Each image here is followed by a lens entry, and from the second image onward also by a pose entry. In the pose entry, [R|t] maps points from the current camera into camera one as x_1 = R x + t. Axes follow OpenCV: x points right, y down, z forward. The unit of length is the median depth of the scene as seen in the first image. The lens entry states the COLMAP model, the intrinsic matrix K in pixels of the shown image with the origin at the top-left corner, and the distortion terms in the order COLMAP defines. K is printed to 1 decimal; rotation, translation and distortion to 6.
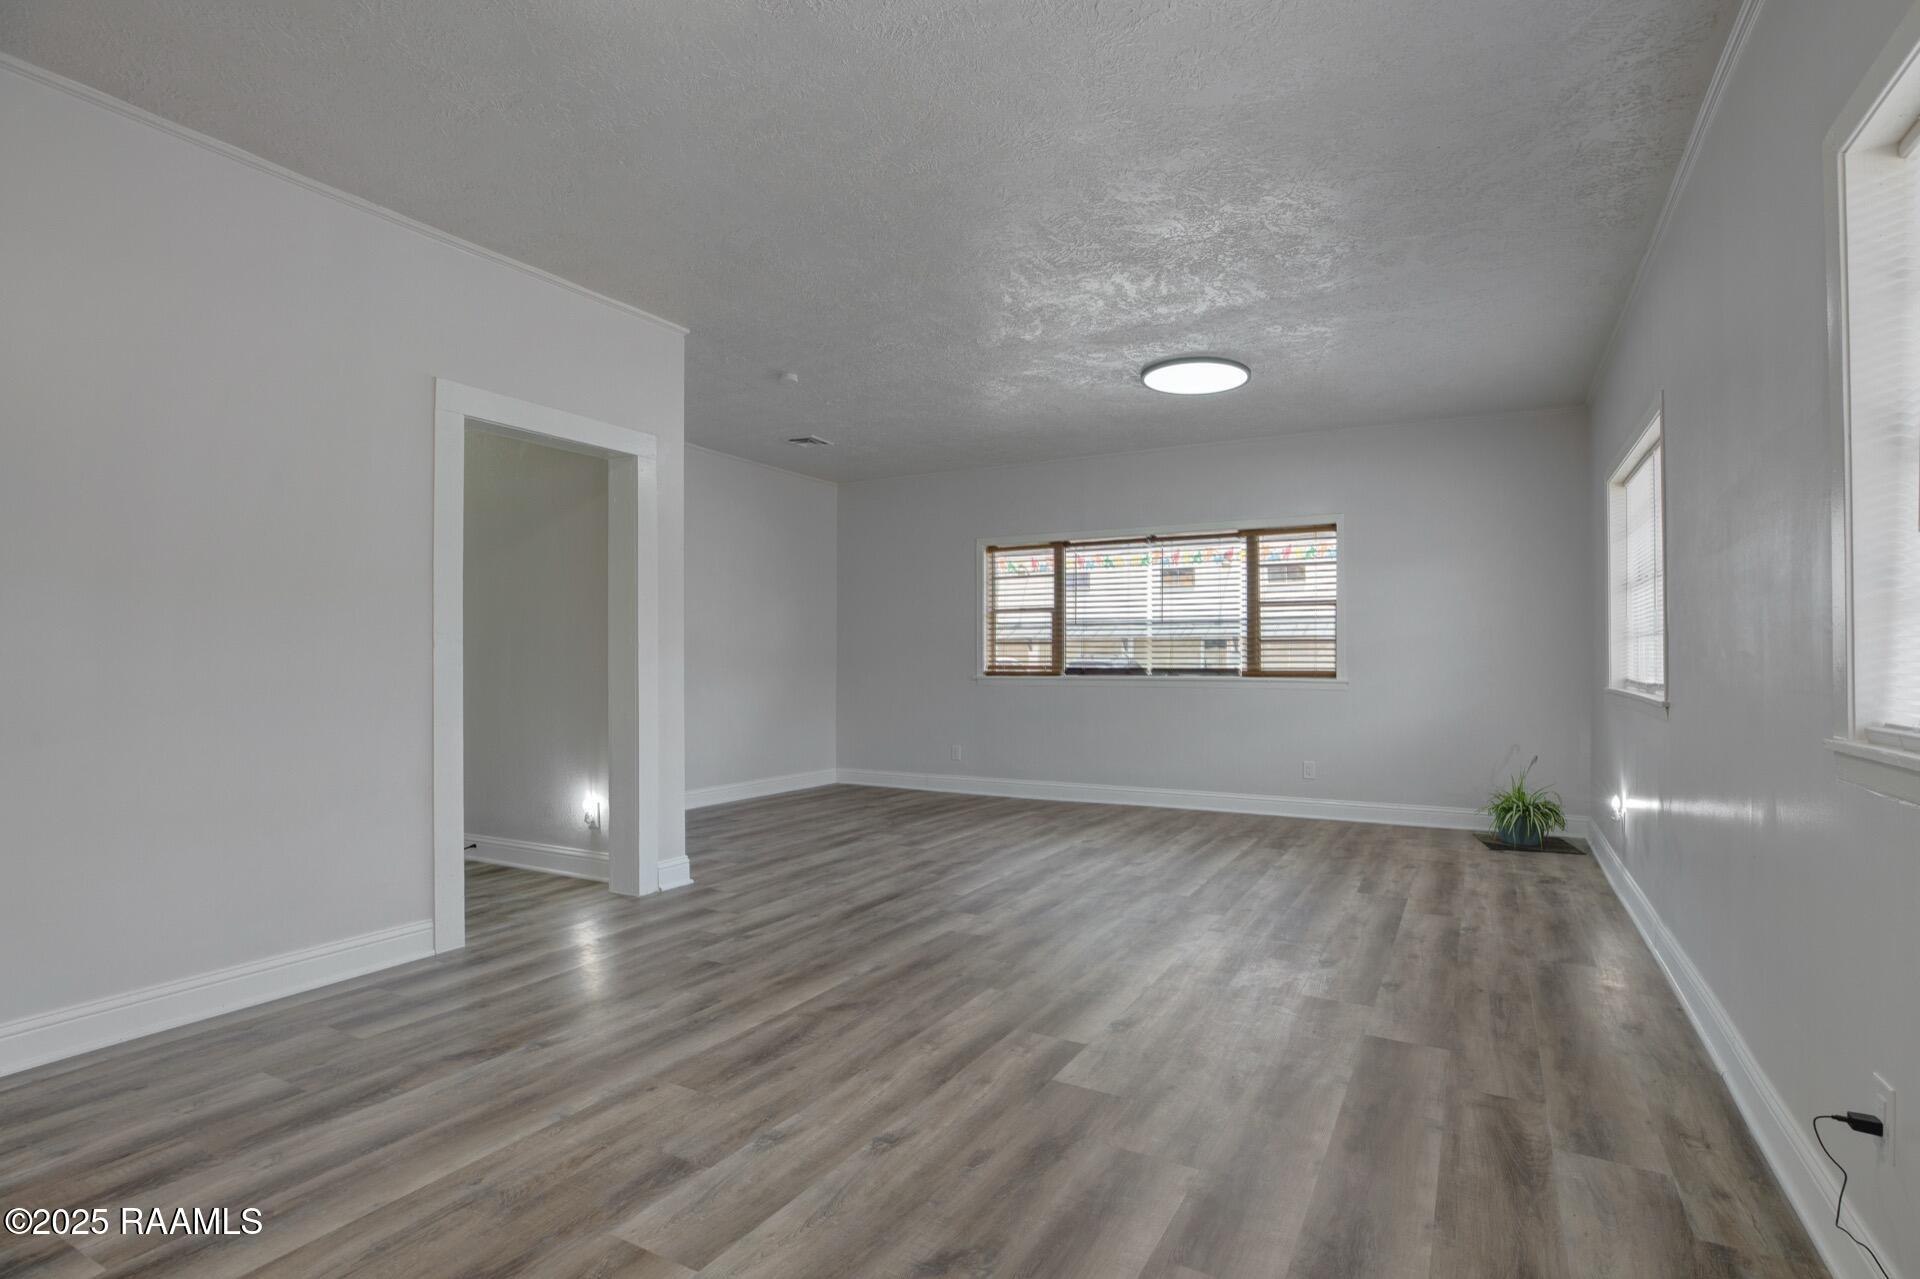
lens RADIAL K [[898.4, 0, 972.5], [0, 898.4, 650.1], [0, 0, 1]] dist [-0.000166, 0.001083]
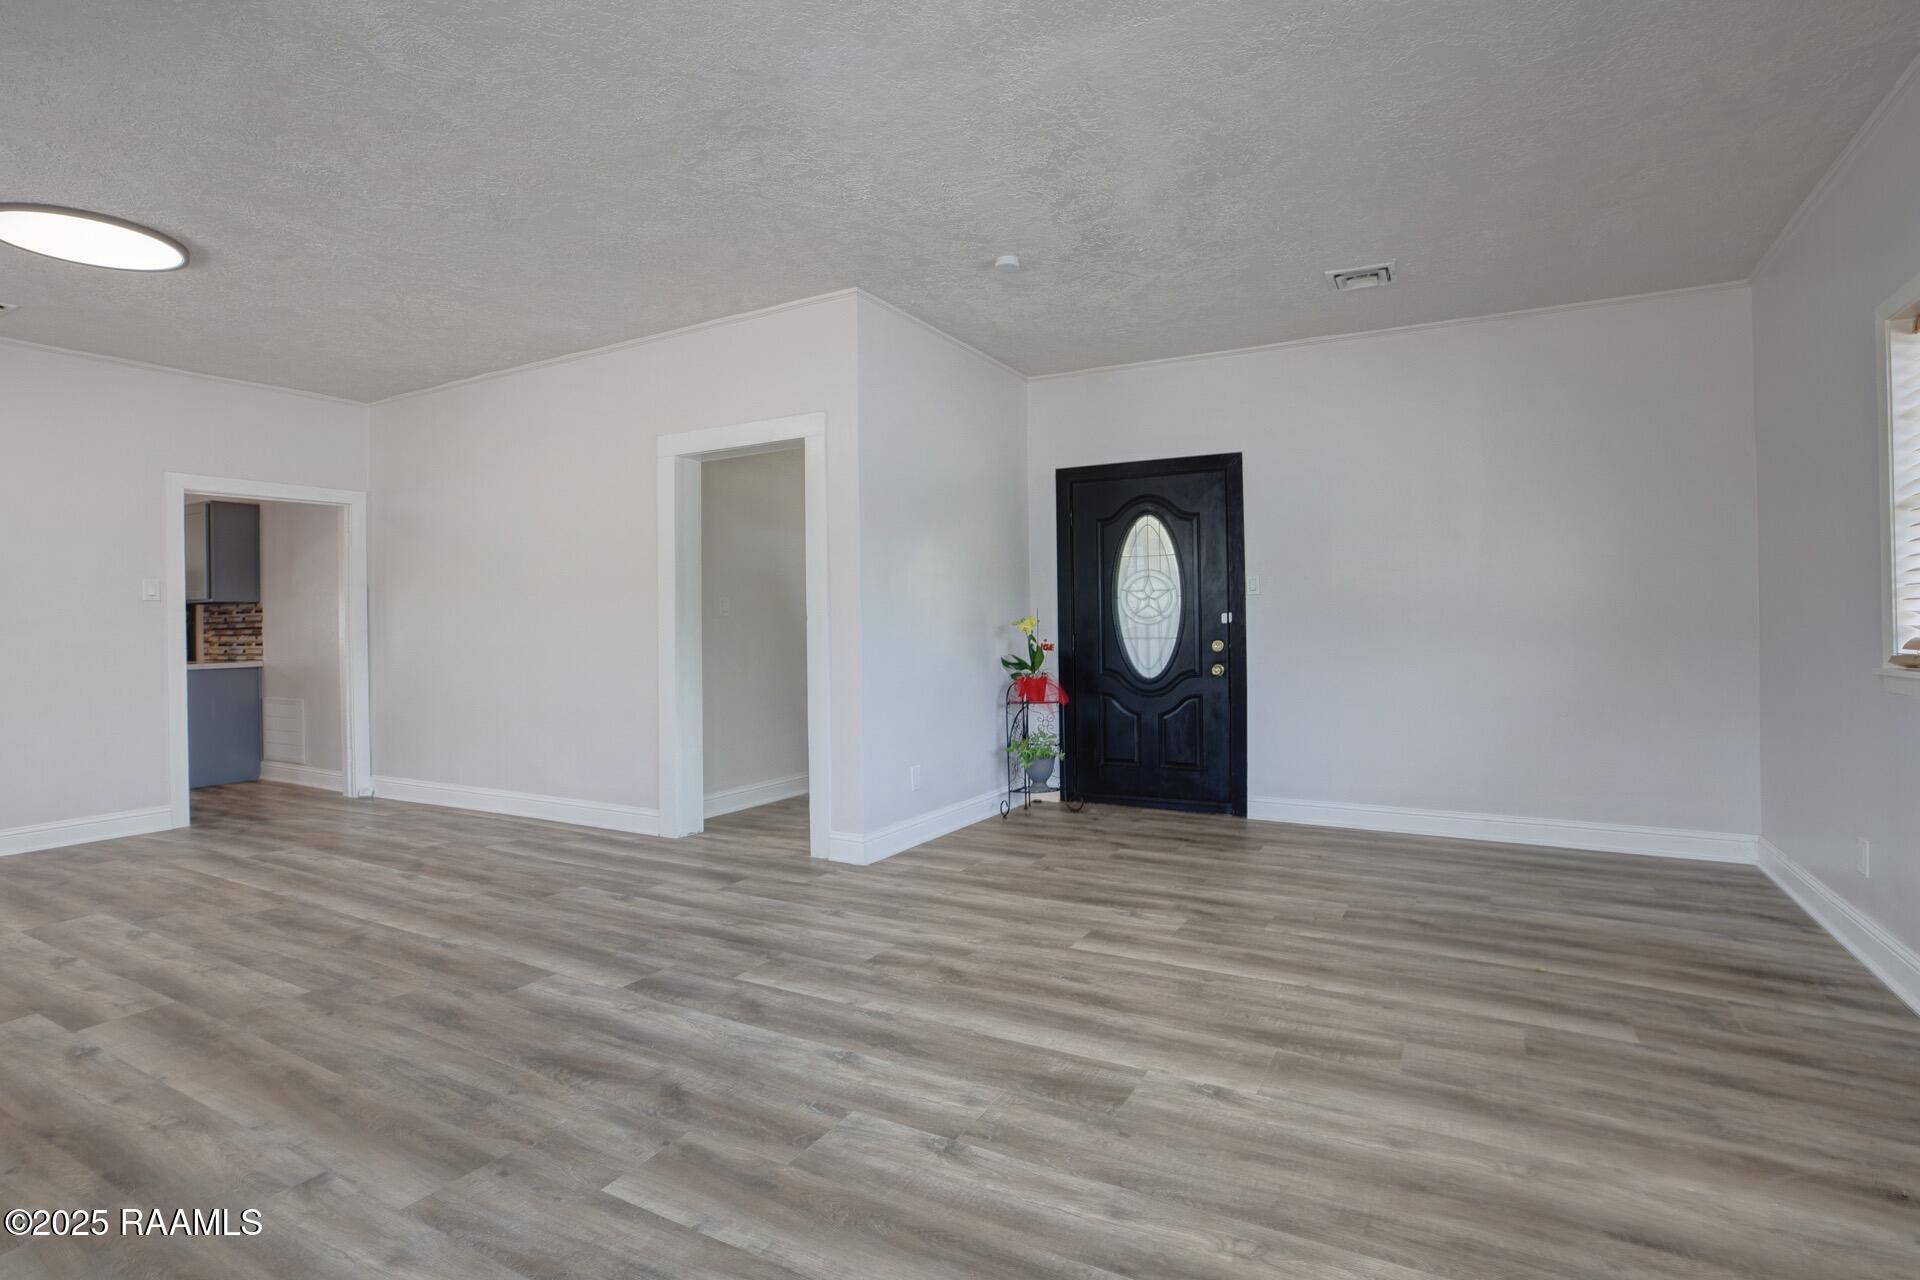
lens RADIAL K [[898.4, 0, 974.1], [0, 898.4, 633.1], [0, 0, 1]] dist [-0.000166, 0.001083]
pose [[0.008552, 0.004461, -0.999953, 0.774384], [0.026424, 0.999640, 0.004685, 0.018305], [0.999614, -0.026463, 0.008431, 1.378275]]
